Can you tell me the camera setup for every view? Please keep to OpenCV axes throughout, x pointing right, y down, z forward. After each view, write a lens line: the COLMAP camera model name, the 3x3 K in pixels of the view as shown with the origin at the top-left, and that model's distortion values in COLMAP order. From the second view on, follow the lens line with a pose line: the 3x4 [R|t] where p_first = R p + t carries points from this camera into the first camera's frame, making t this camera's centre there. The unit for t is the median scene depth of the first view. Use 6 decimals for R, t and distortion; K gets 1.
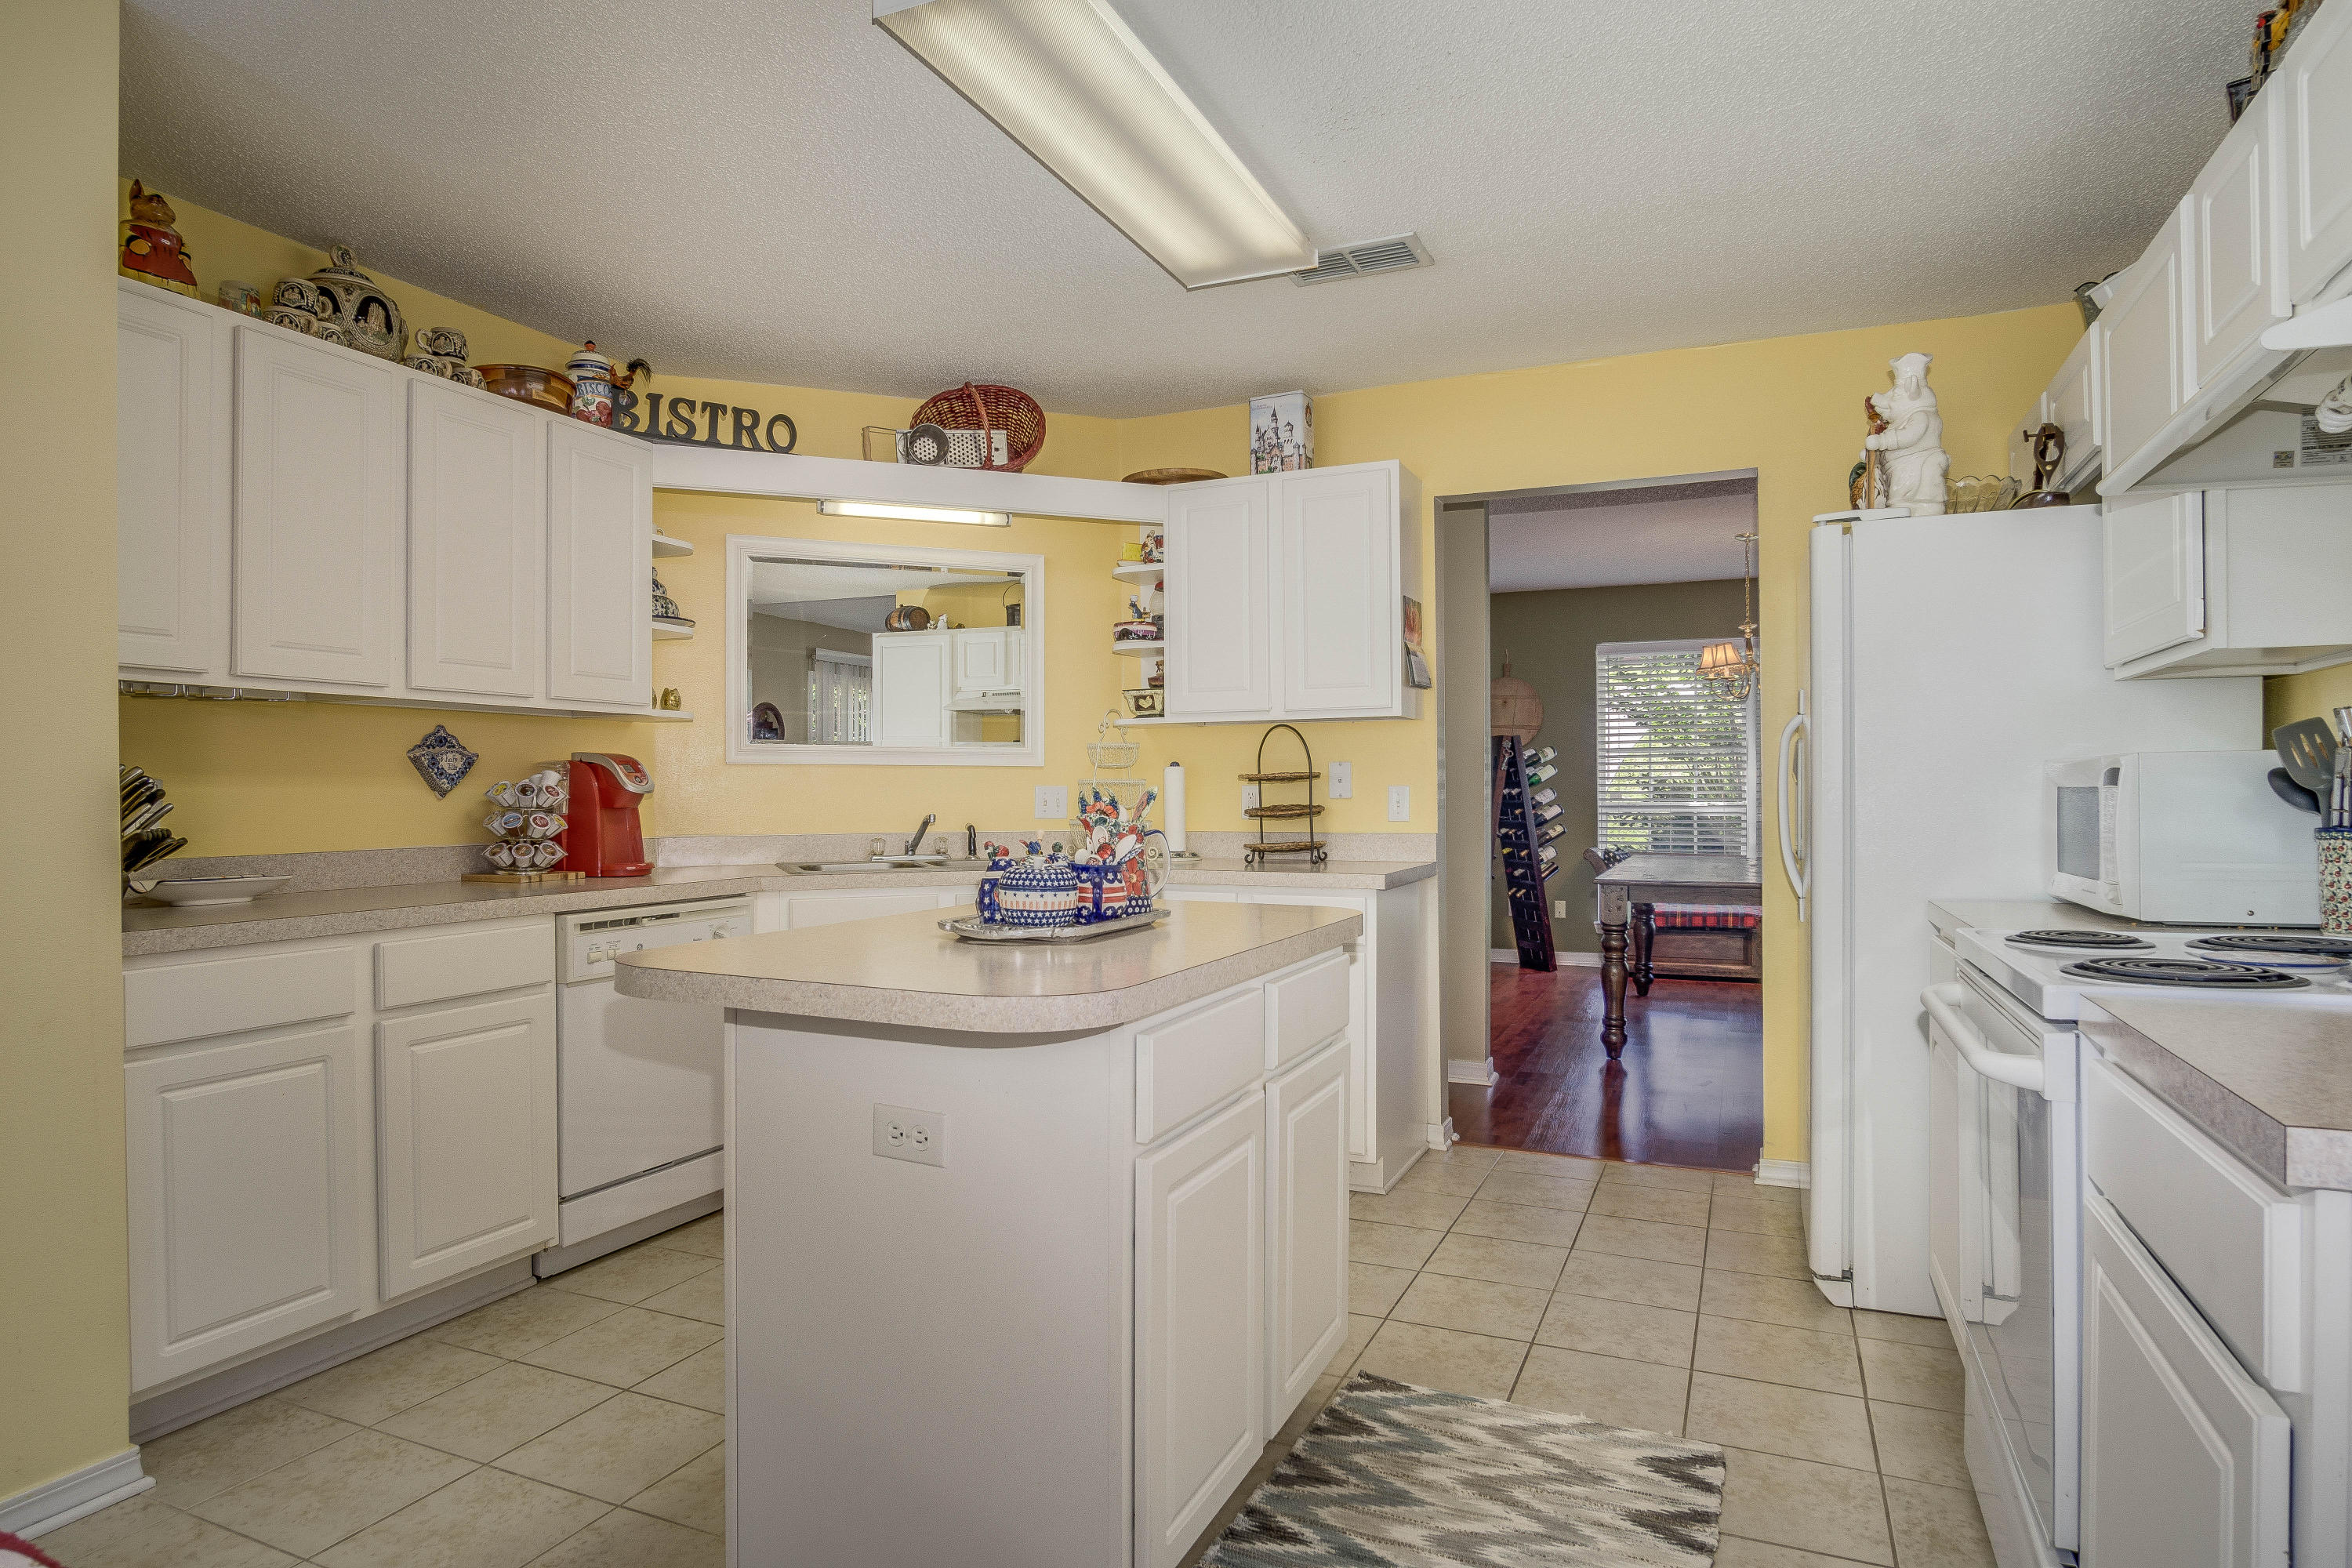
lens RADIAL K [[1297.2, 0, 1141.6], [0, 1297.2, 789.4], [0, 0, 1]] dist [-0.026102, 0.002854]
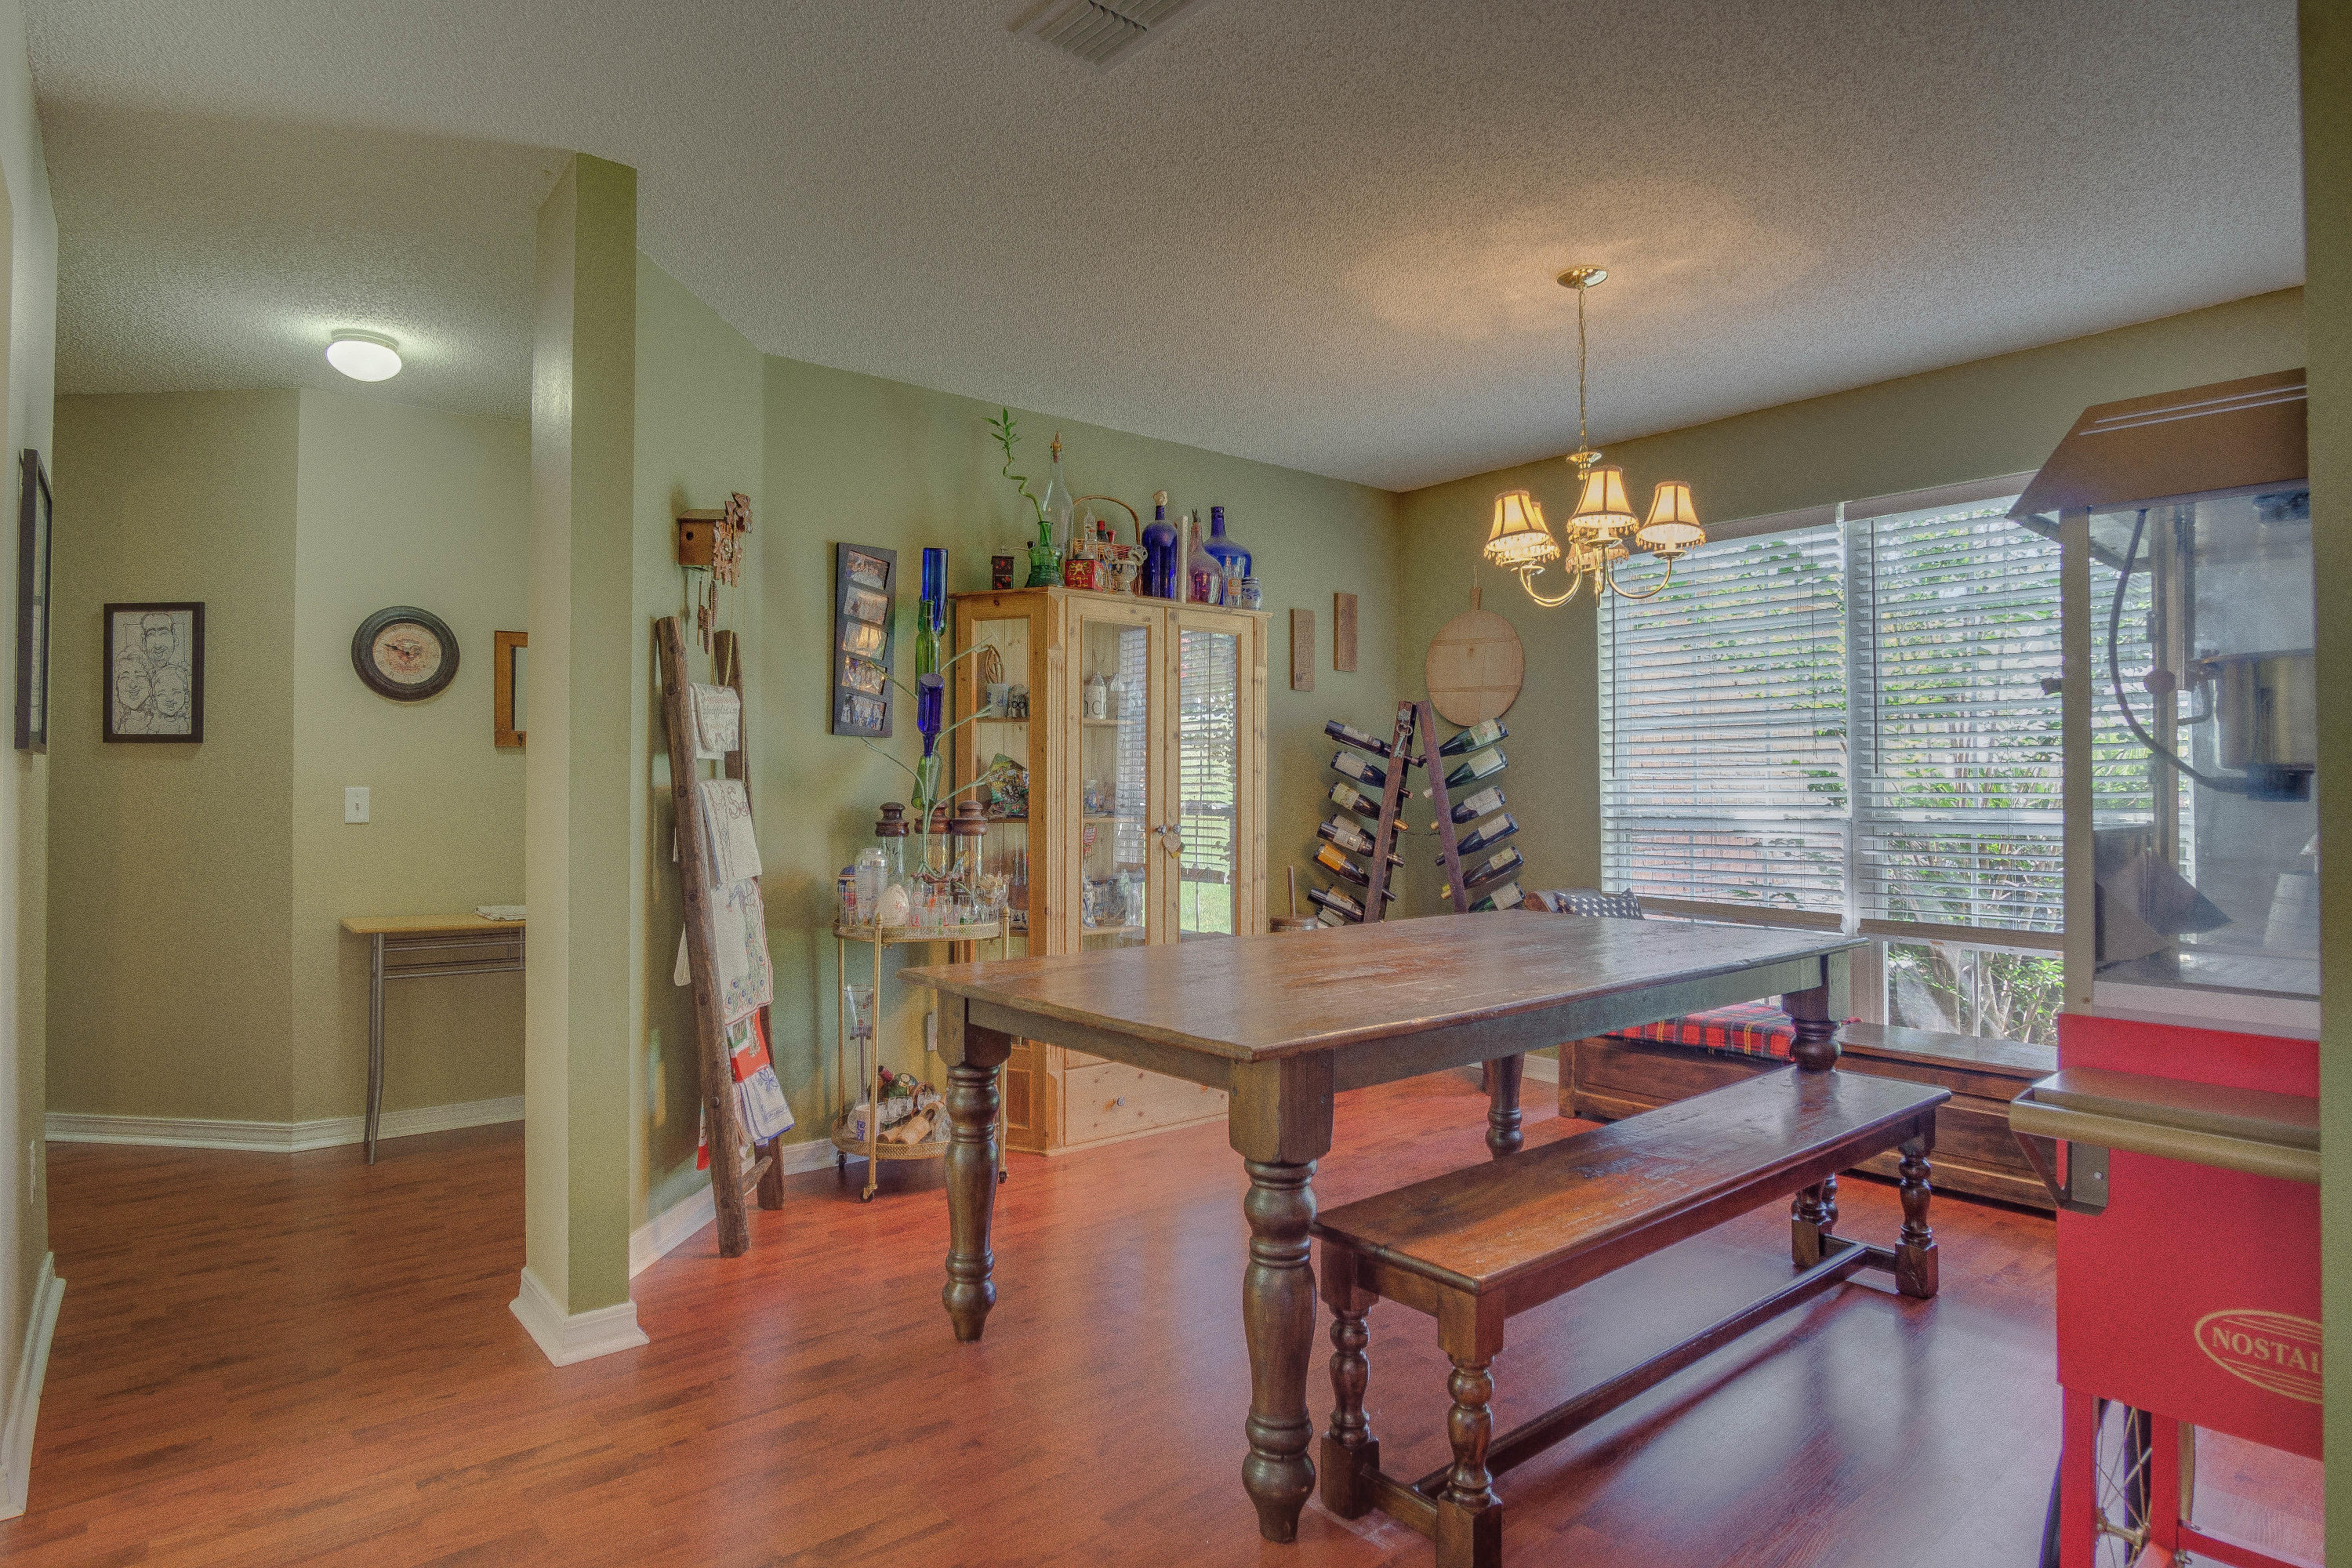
lens RADIAL K [[1297.2, 0, 1156.3], [0, 1297.2, 769.0], [0, 0, 1]] dist [-0.026102, 0.002854]
pose [[0.902822, -0.000711, -0.430014, 0.940953], [-0.003428, 0.999955, -0.008851, -0.008064], [0.430001, 0.009465, 0.902779, 0.844388]]
